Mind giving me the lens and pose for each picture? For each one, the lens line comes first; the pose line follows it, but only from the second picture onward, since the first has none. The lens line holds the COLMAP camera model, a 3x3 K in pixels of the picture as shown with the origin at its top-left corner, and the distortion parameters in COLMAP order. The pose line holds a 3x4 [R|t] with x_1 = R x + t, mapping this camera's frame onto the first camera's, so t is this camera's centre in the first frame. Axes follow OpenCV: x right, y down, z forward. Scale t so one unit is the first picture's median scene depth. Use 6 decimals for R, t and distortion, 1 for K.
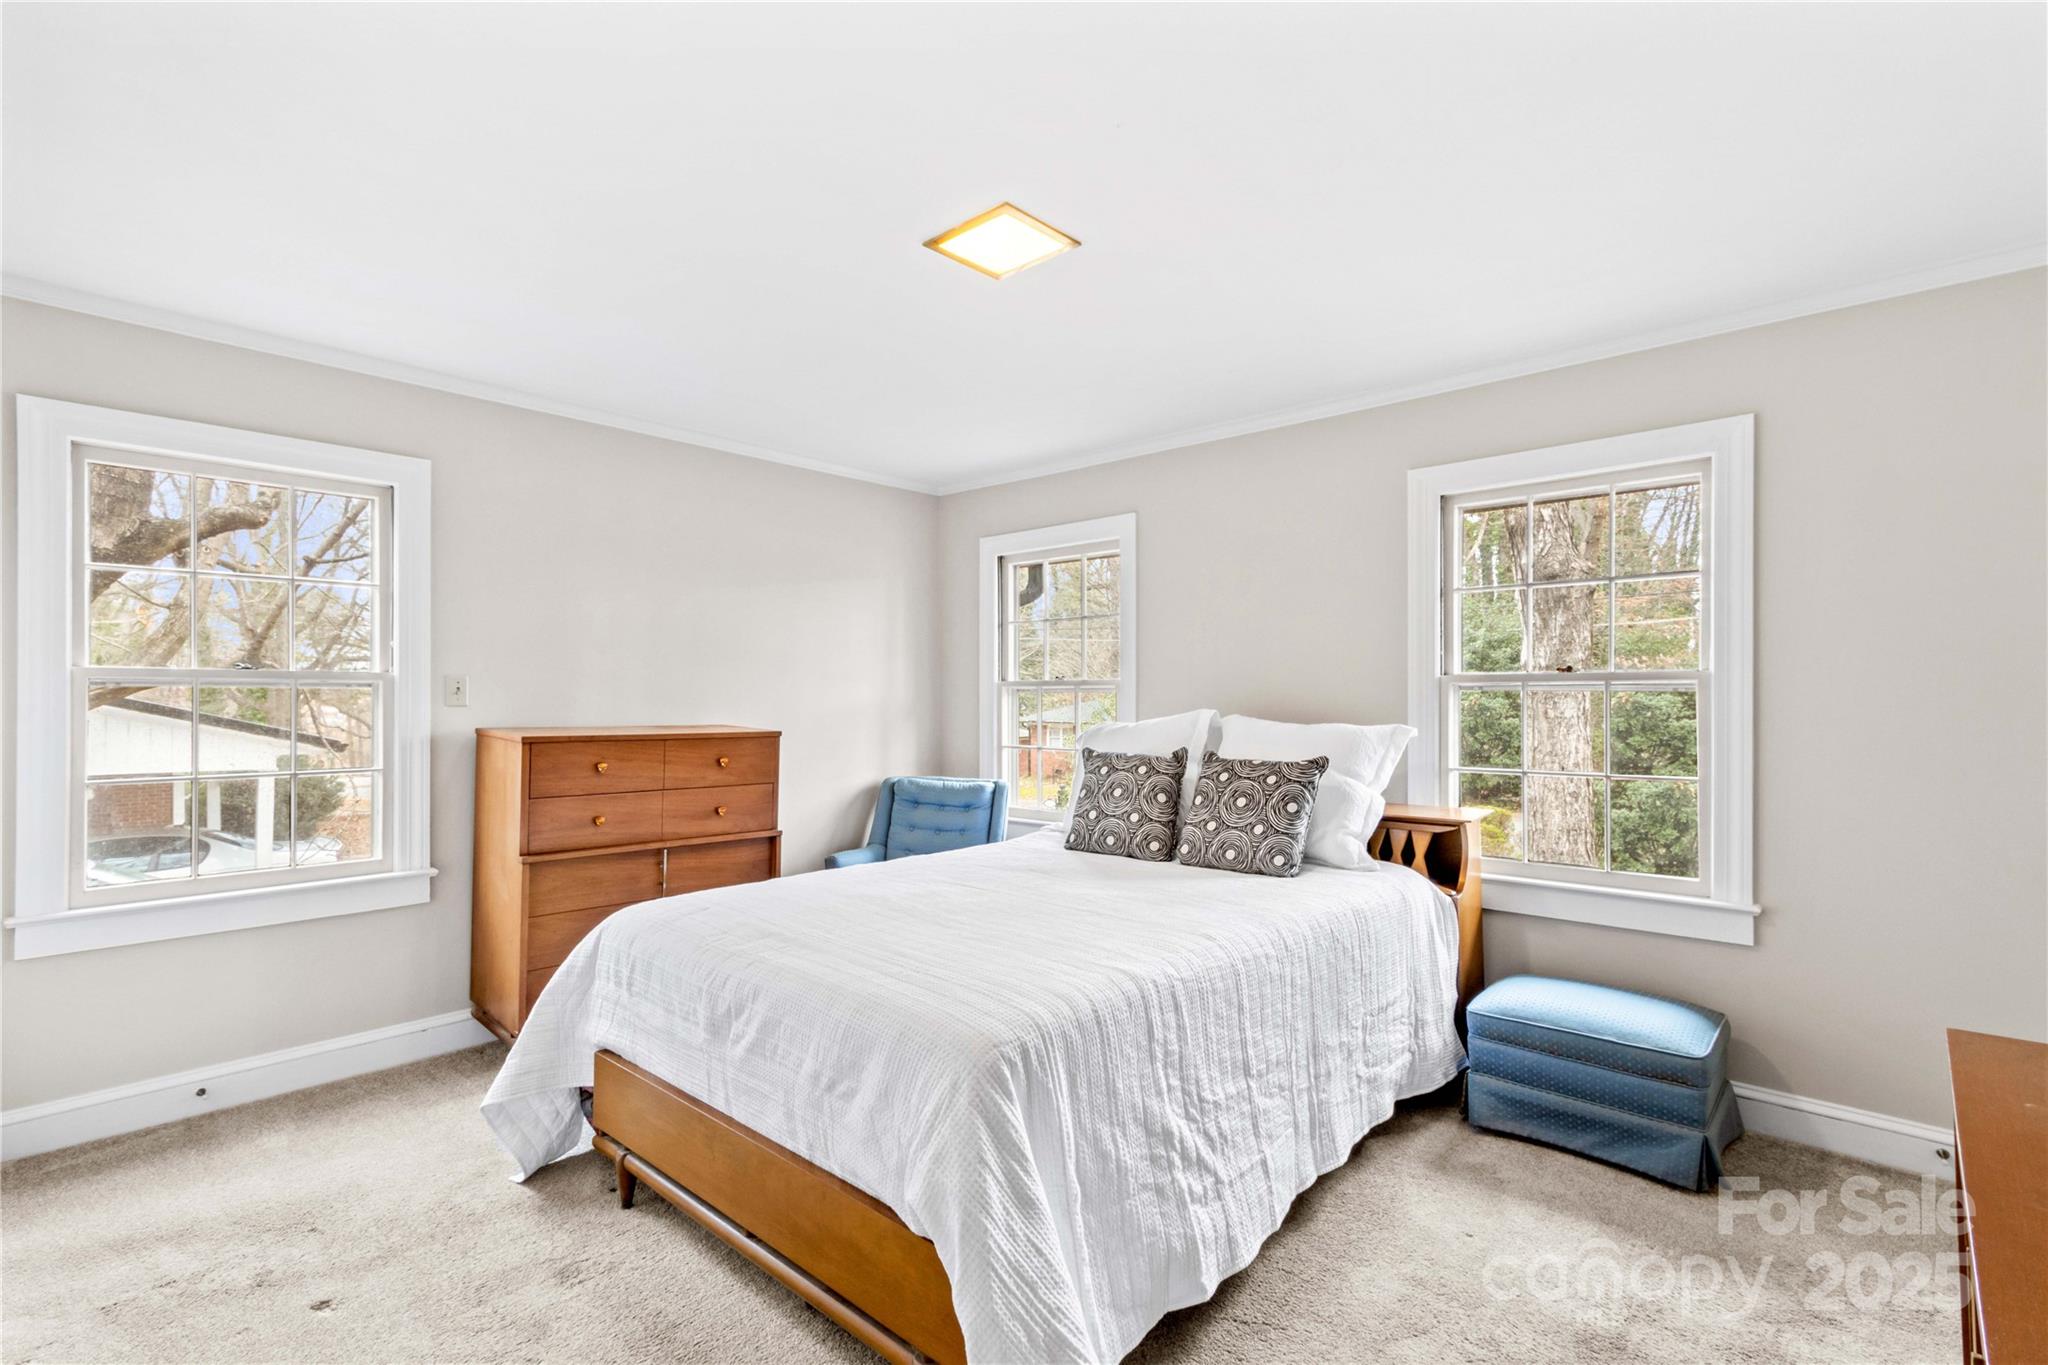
lens RADIAL K [[941.5, 0, 1020.3], [0, 941.5, 704.4], [0, 0, 1]] dist [0.000201, 0.000088]
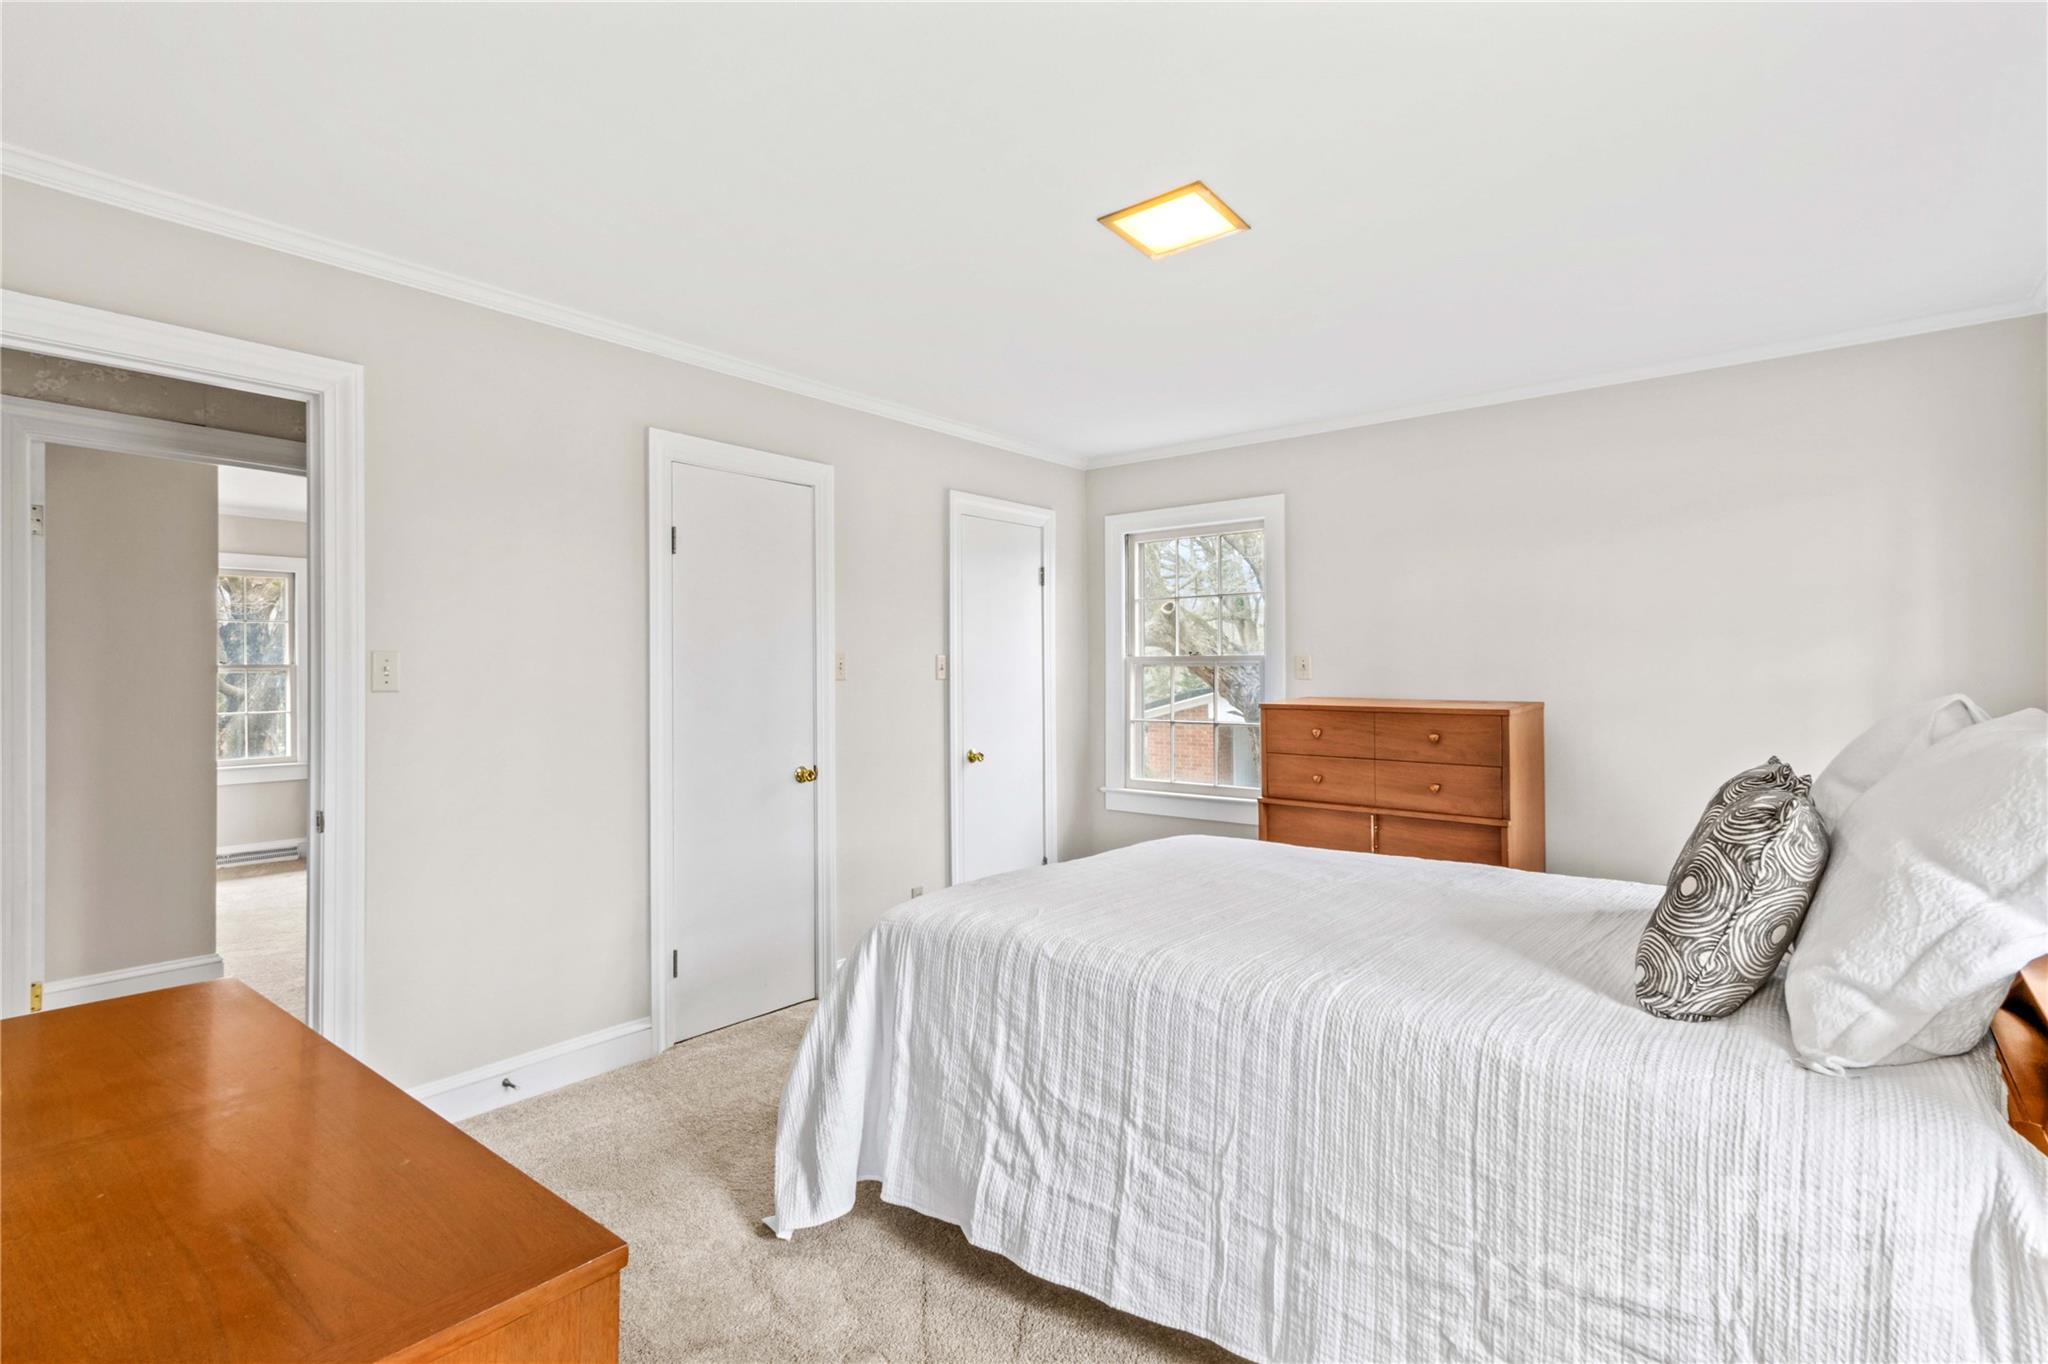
lens RADIAL K [[986.9, 0, 1024.0], [0, 986.9, 682.0], [0, 0, 1]] dist [0.000741, 0.000097]
pose [[0.077813, 0.009697, -0.996921, 1.121587], [-0.004198, 0.999947, 0.009399, -0.008047], [0.996959, 0.003453, 0.077850, 0.835835]]
